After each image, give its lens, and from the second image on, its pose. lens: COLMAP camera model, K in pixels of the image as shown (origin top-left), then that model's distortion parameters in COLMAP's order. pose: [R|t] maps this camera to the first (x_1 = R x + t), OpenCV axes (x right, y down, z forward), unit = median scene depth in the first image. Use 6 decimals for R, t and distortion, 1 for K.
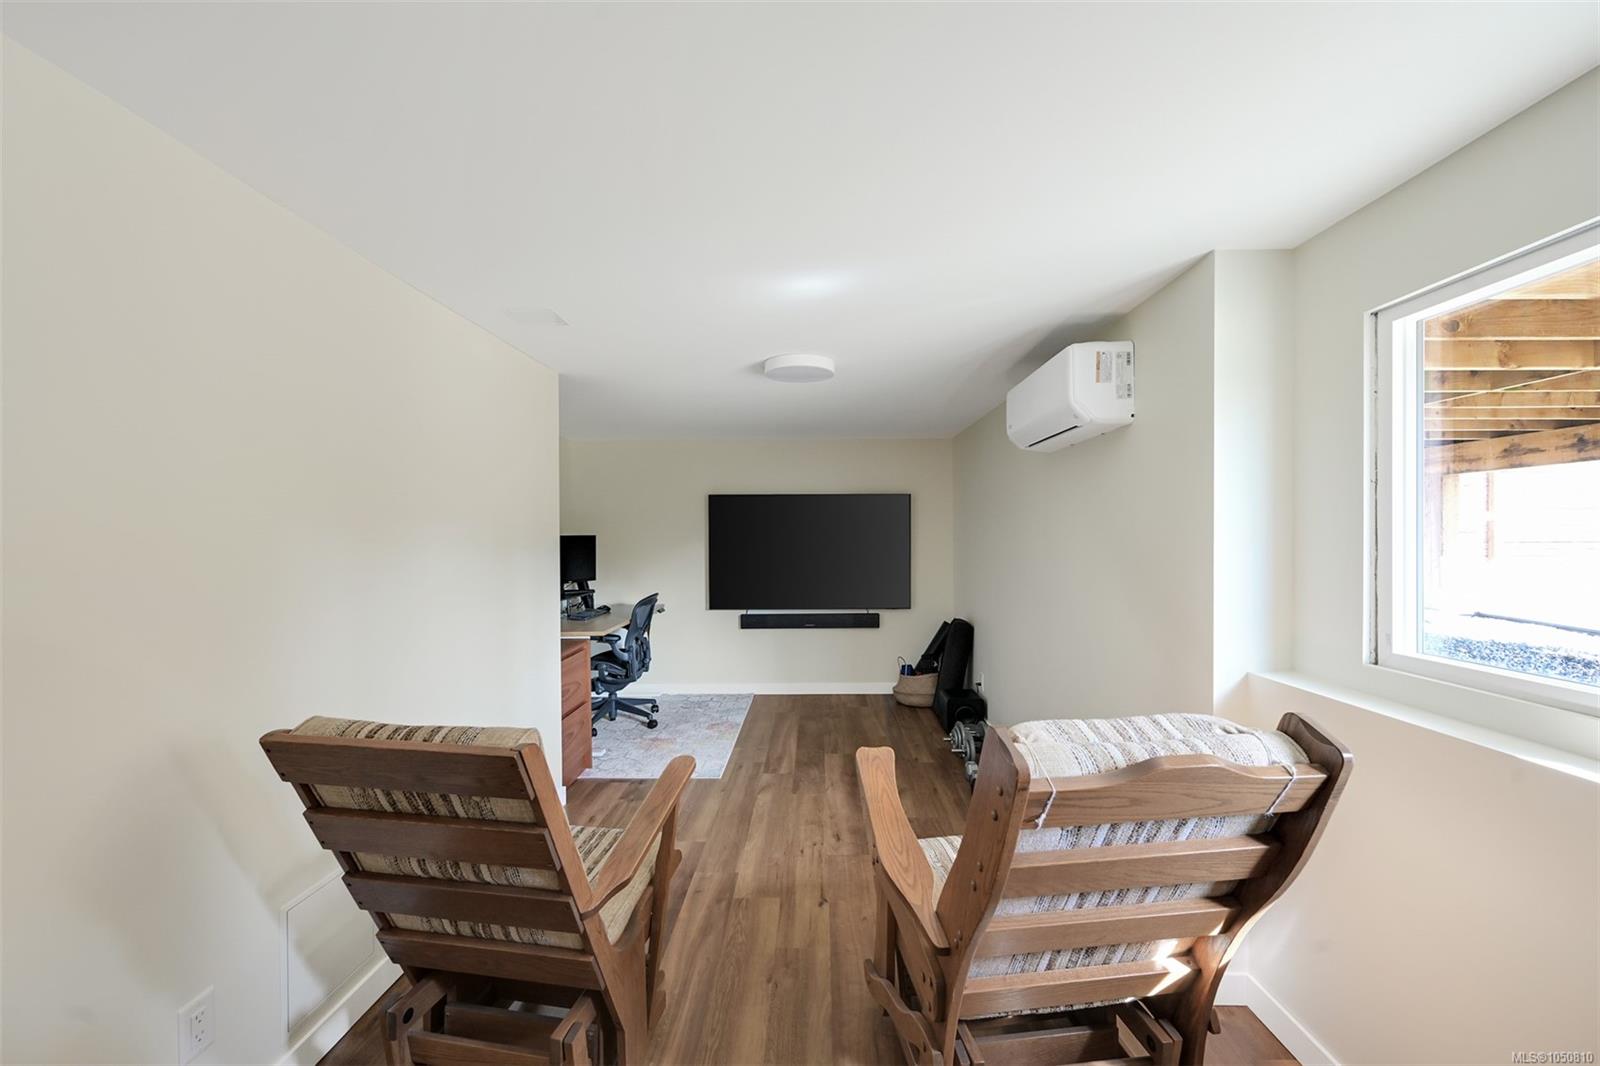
lens RADIAL K [[624.9, 0, 803.9], [0, 624.9, 534.6], [0, 0, 1]] dist [-0.003363, 0.000149]
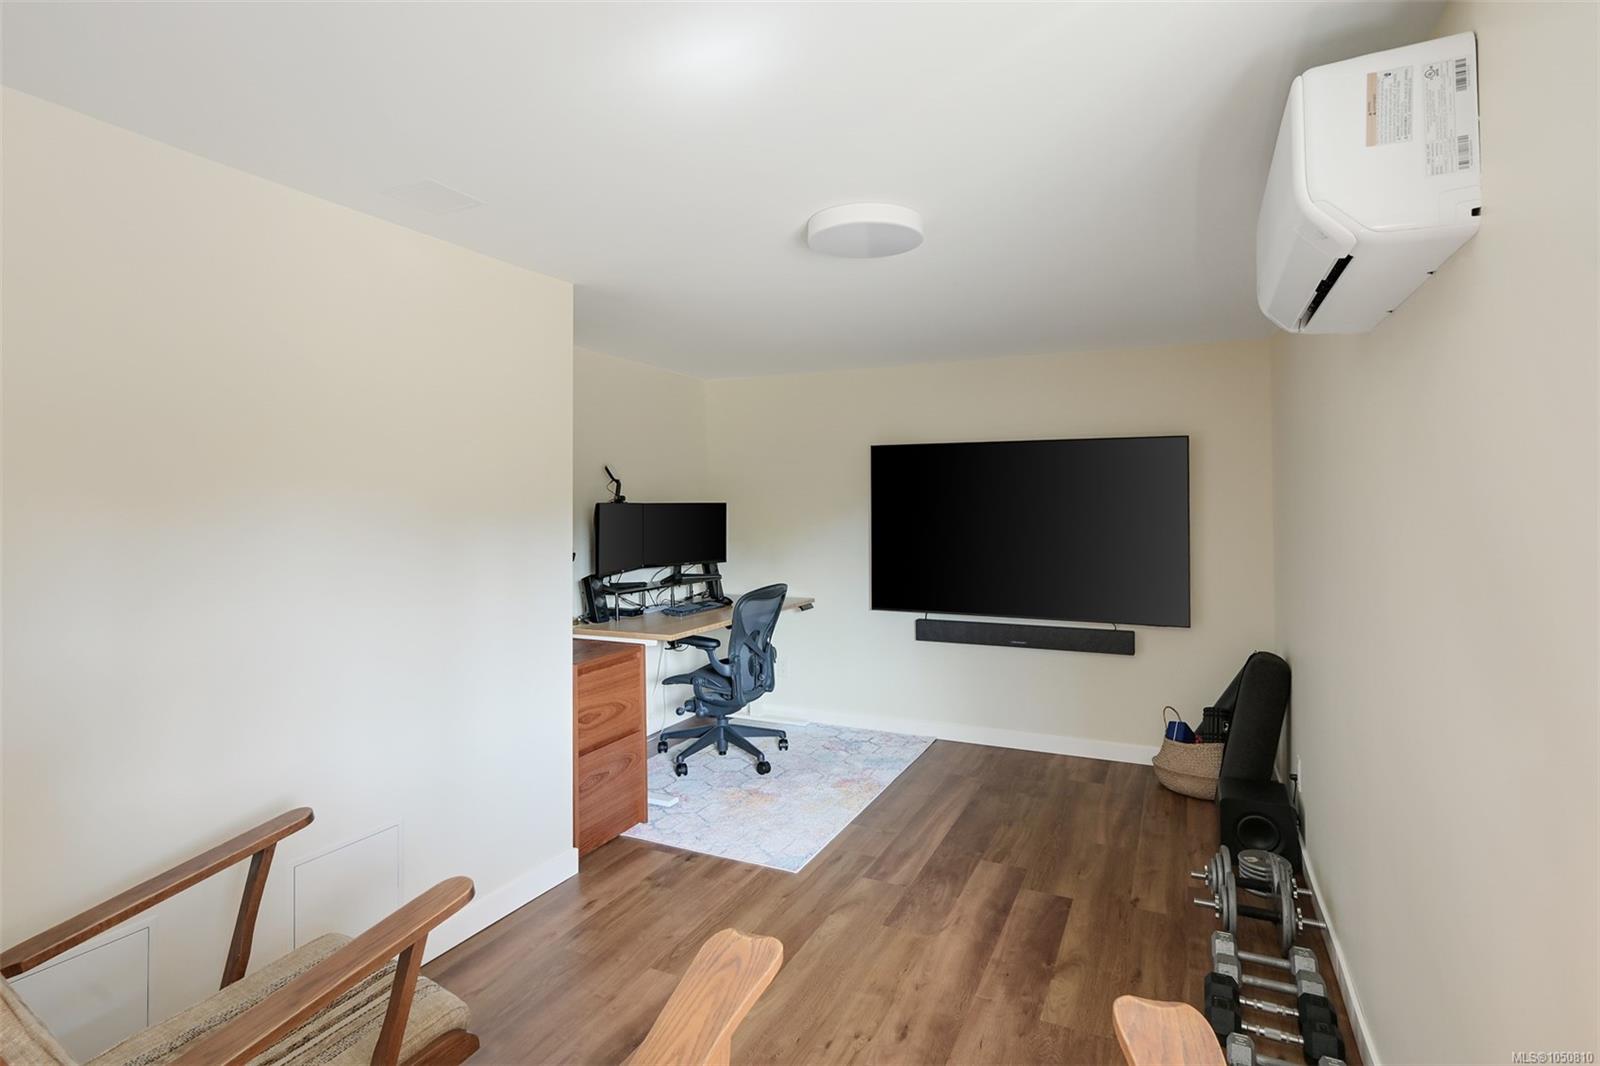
lens RADIAL K [[802.0, 0, 797.6], [0, 802.0, 487.0], [0, 0, 1]] dist [-0.000458, -0.000593]
pose [[0.915192, -0.003099, -0.403007, 0.161437], [-0.004077, 0.999848, -0.016947, -0.001476], [0.402998, 0.017152, 0.915040, 0.170821]]
